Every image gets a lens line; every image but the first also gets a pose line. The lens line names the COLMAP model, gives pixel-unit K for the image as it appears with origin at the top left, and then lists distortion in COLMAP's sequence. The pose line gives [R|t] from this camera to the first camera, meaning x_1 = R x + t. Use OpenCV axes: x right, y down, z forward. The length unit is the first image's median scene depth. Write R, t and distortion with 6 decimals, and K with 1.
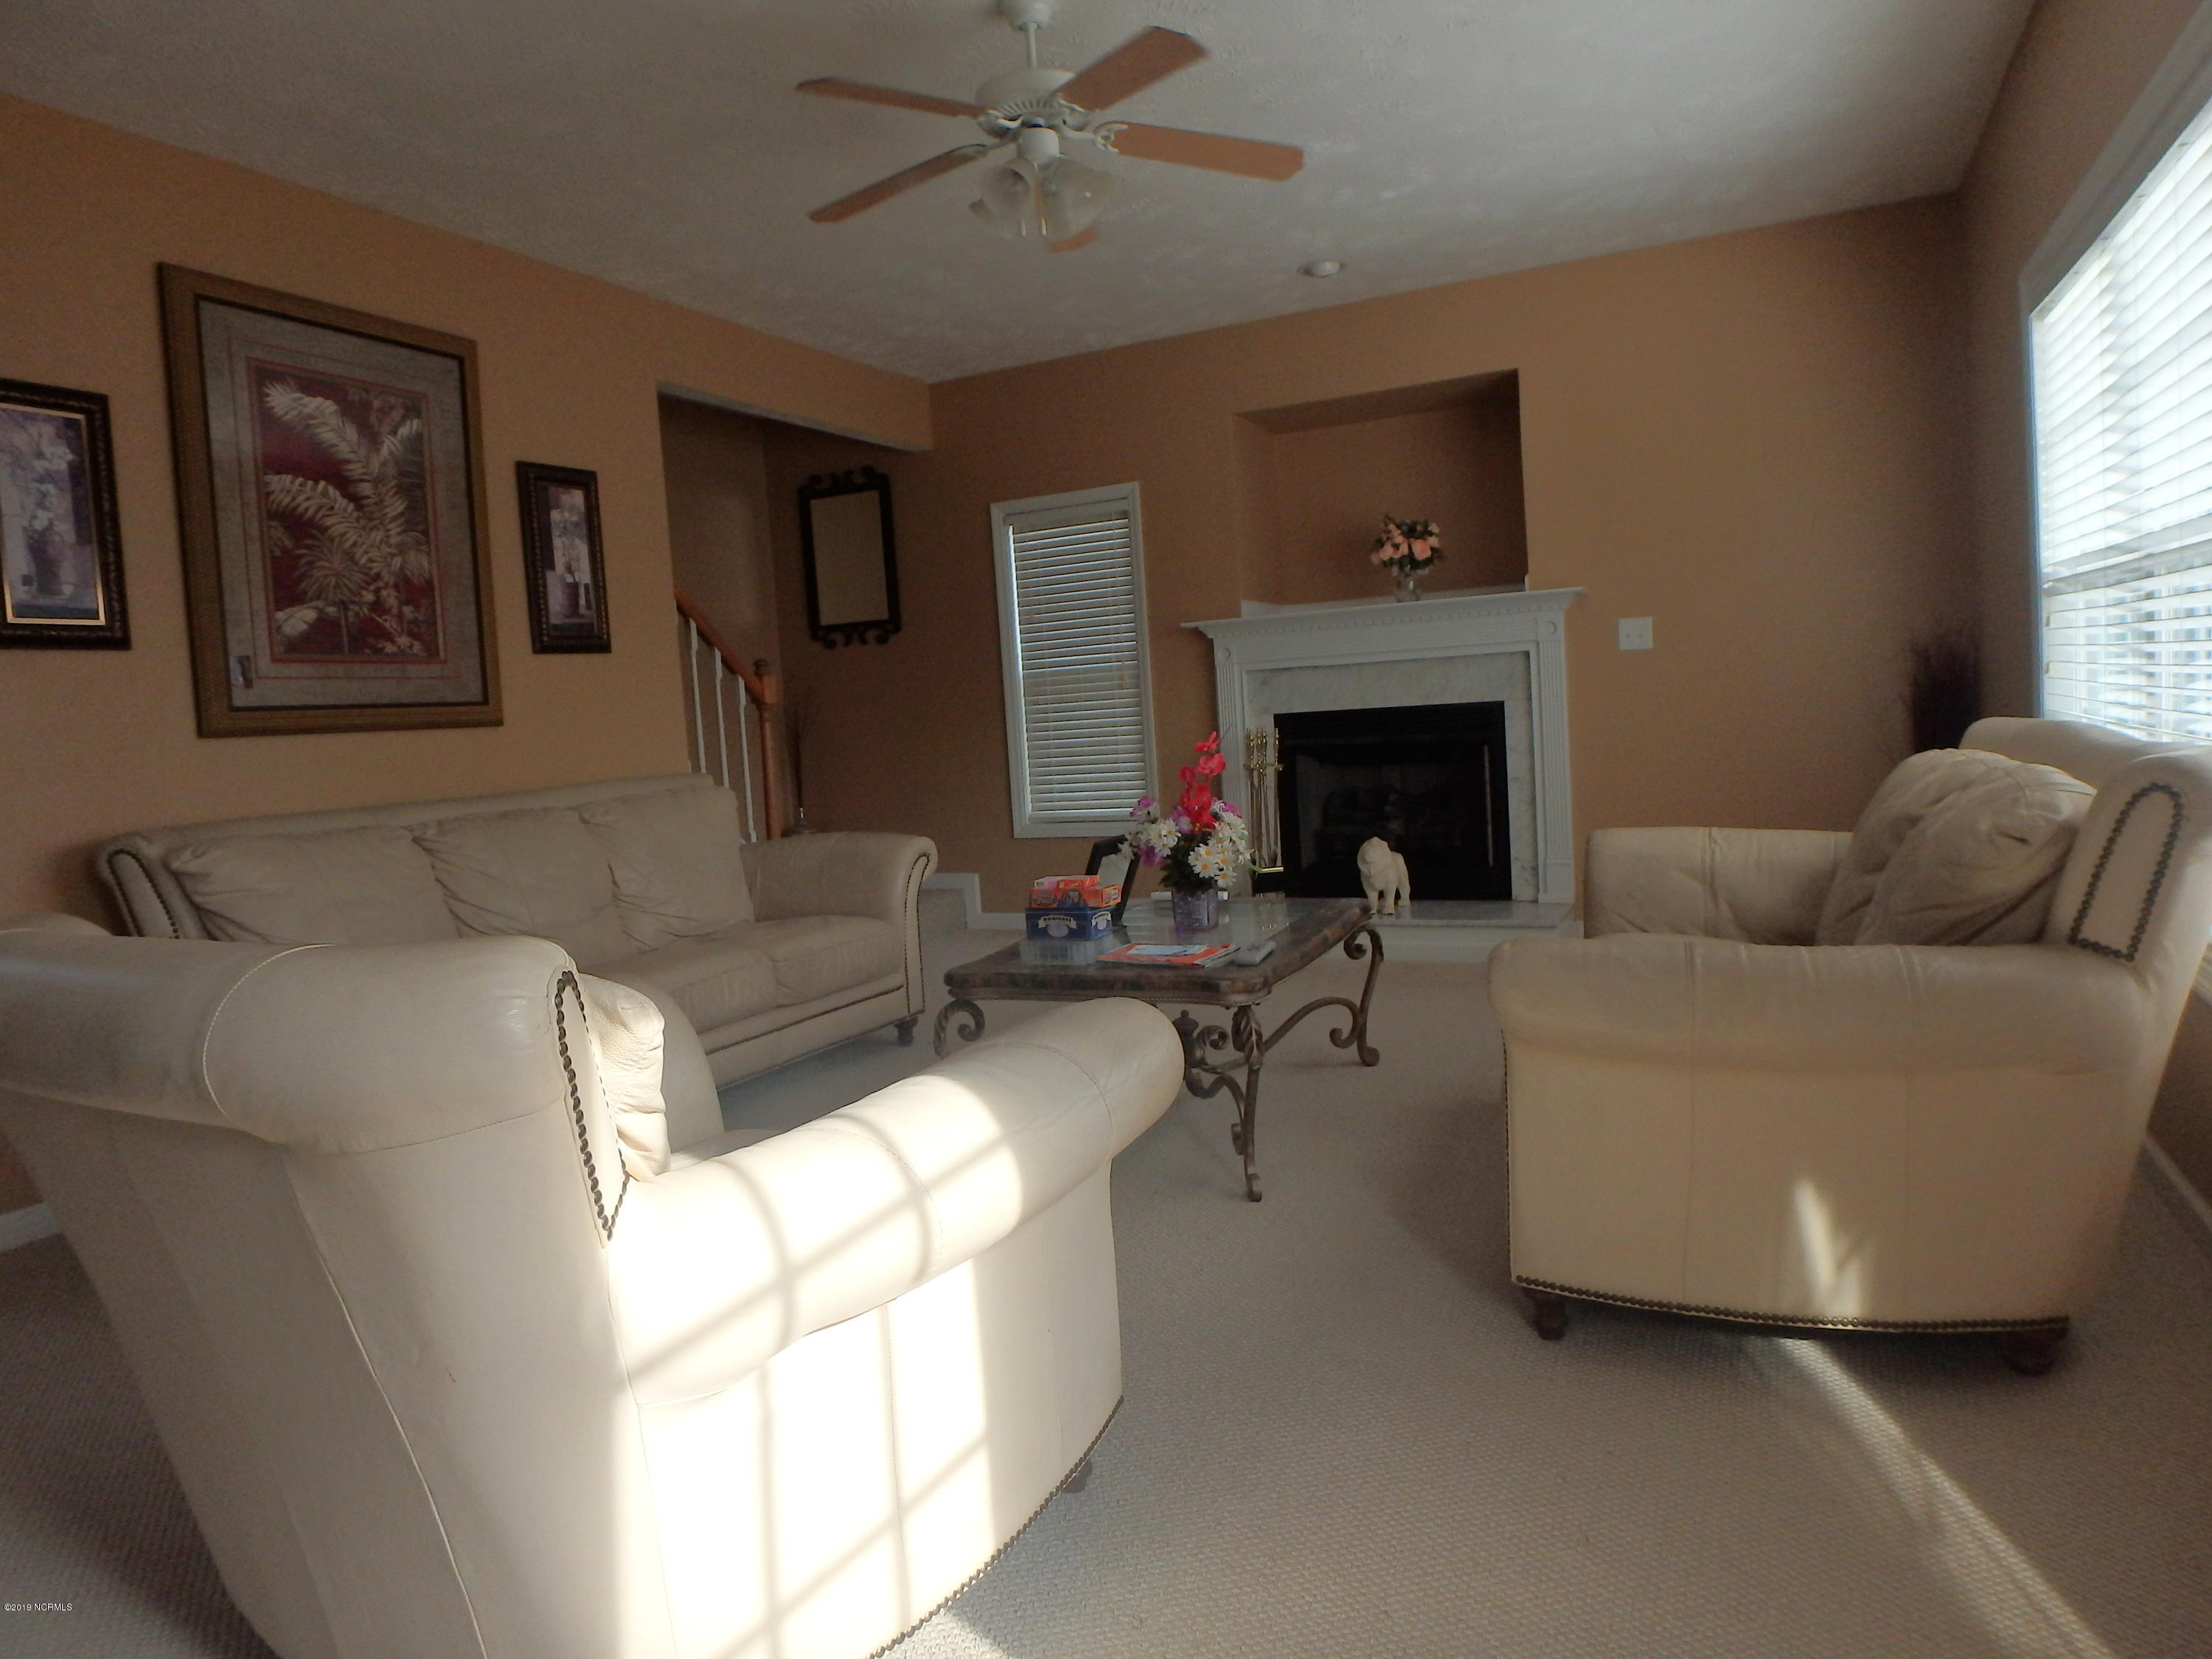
lens RADIAL K [[1380.0, 0, 1098.8], [0, 1380.0, 793.0], [0, 0, 1]] dist [-0.003256, -0.020832]
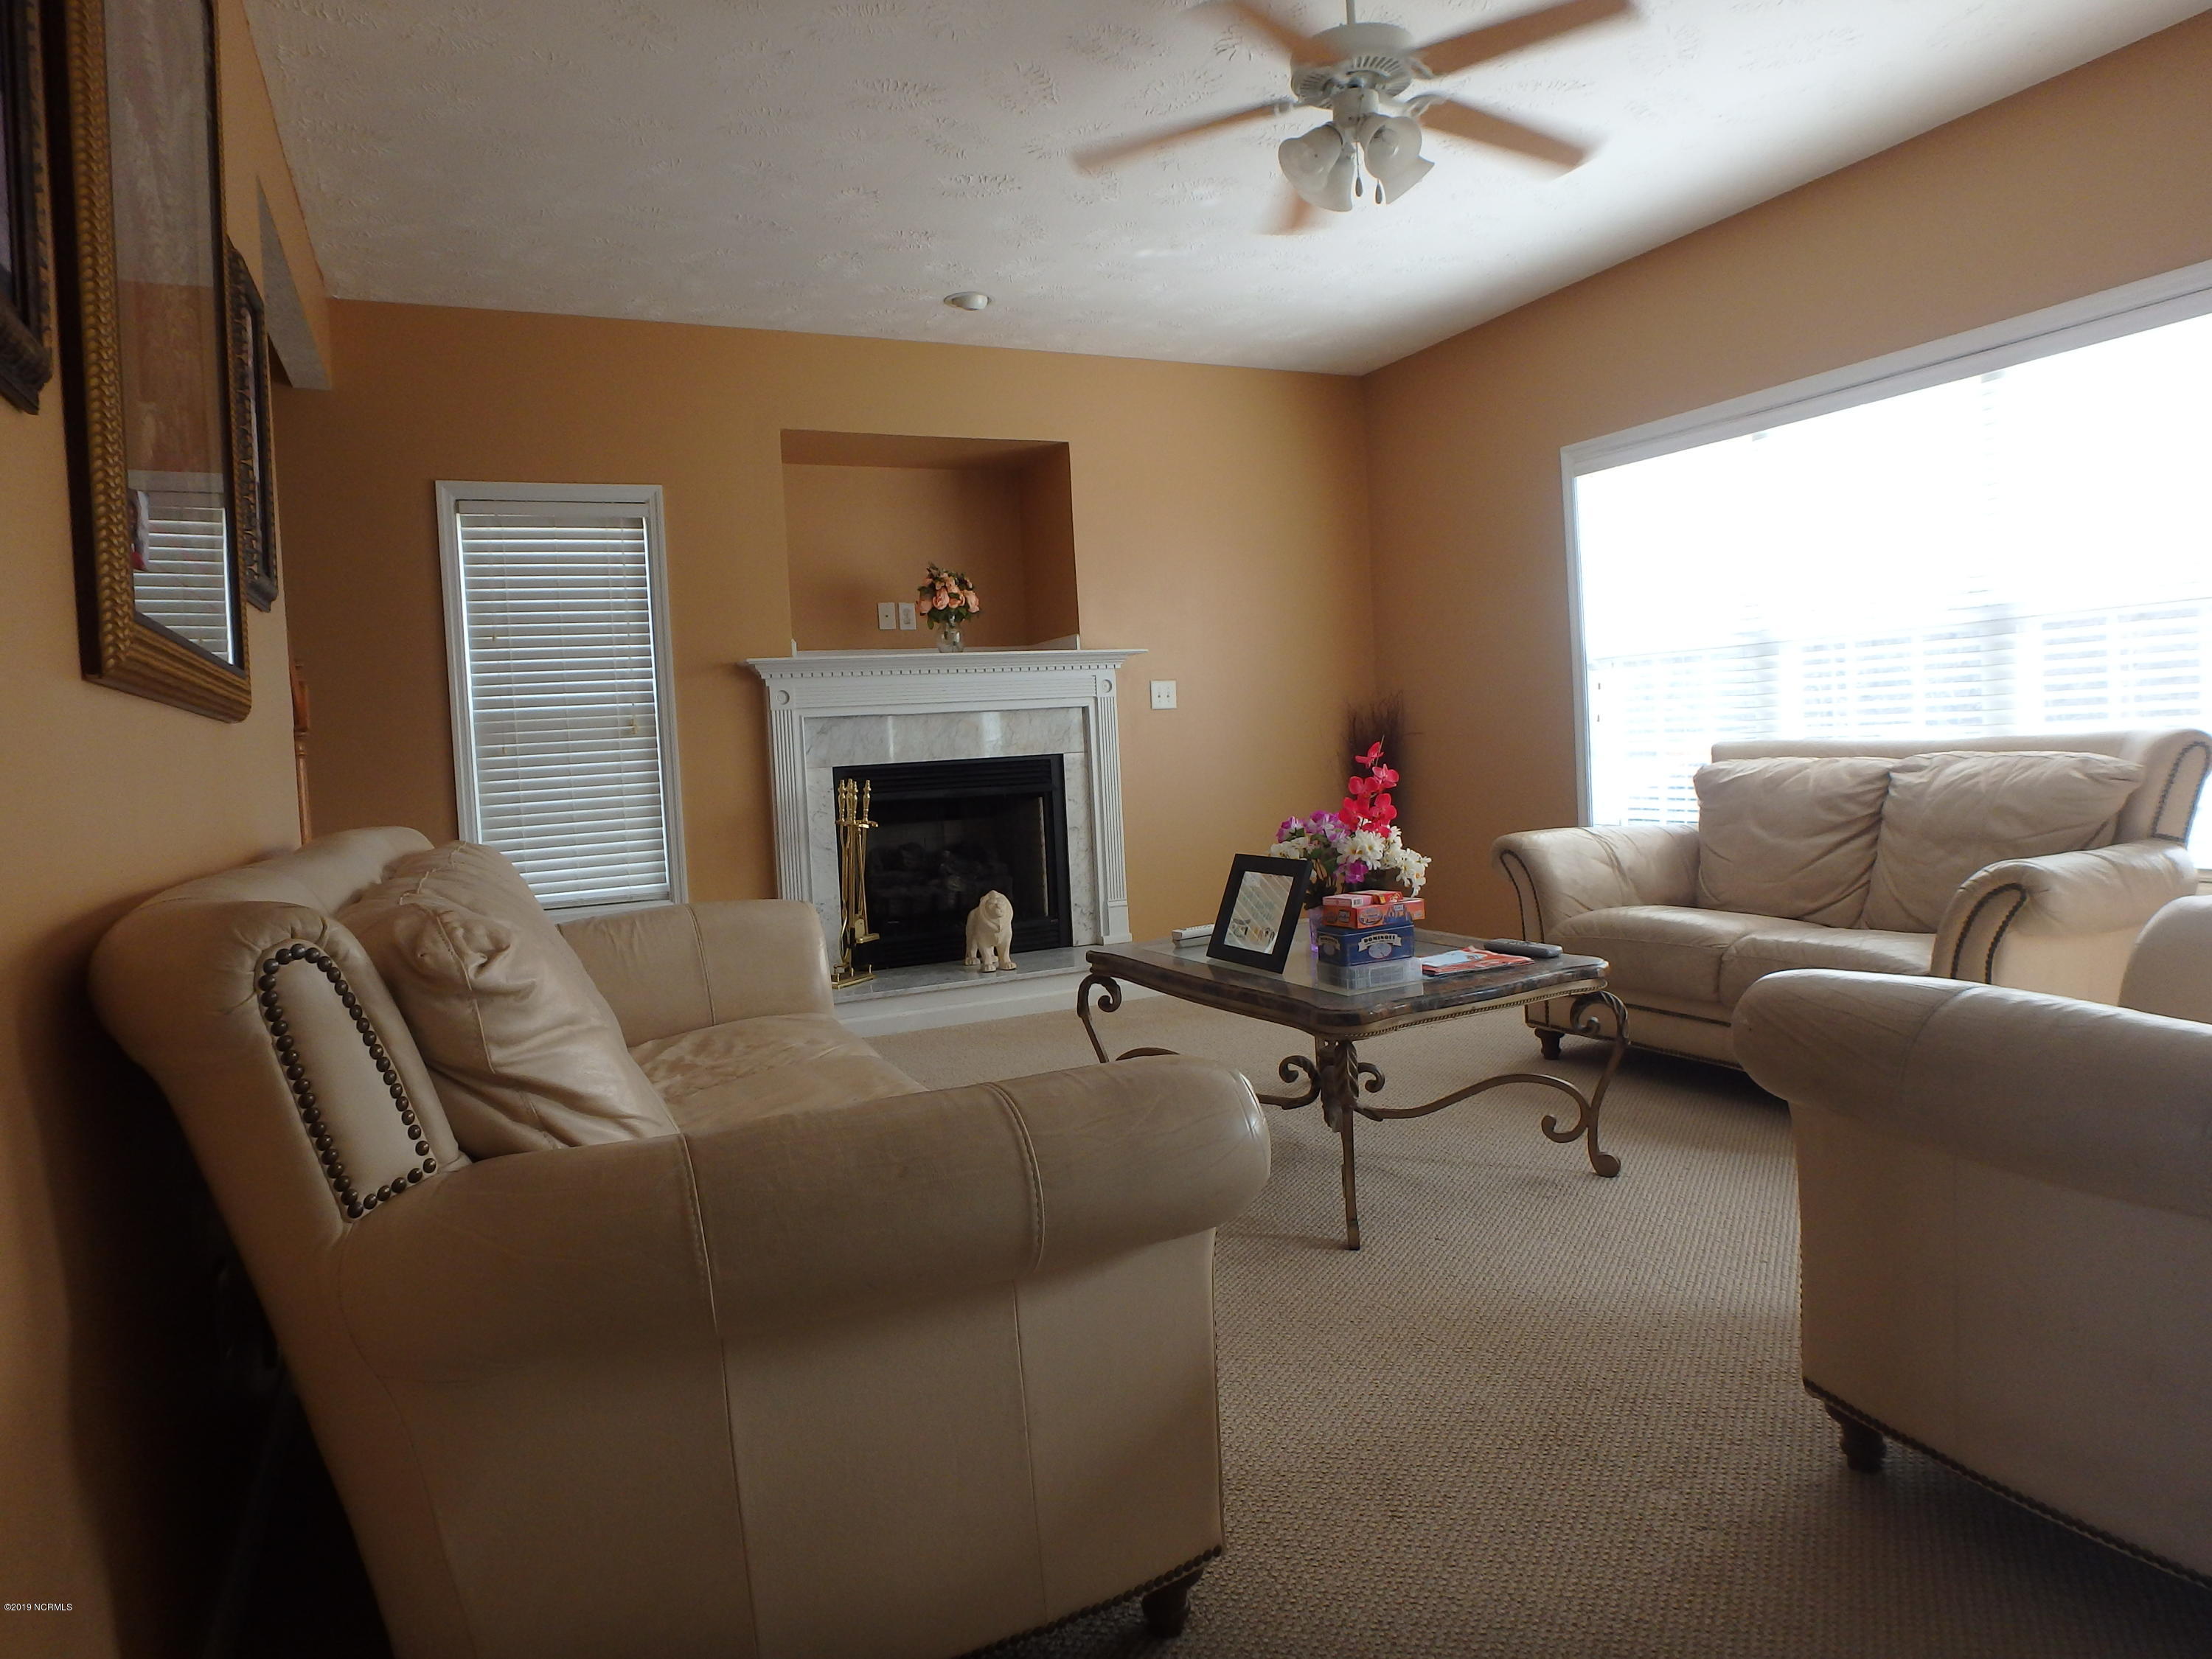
lens RADIAL K [[1355.6, 0, 1091.8], [0, 1355.6, 789.9], [0, 0, 1]] dist [-0.020655, -0.020154]
pose [[0.617592, 0.003400, 0.786491, -0.491263], [0.065854, 0.996256, -0.056019, 0.019167], [-0.783736, 0.086391, 0.615056, 0.351379]]
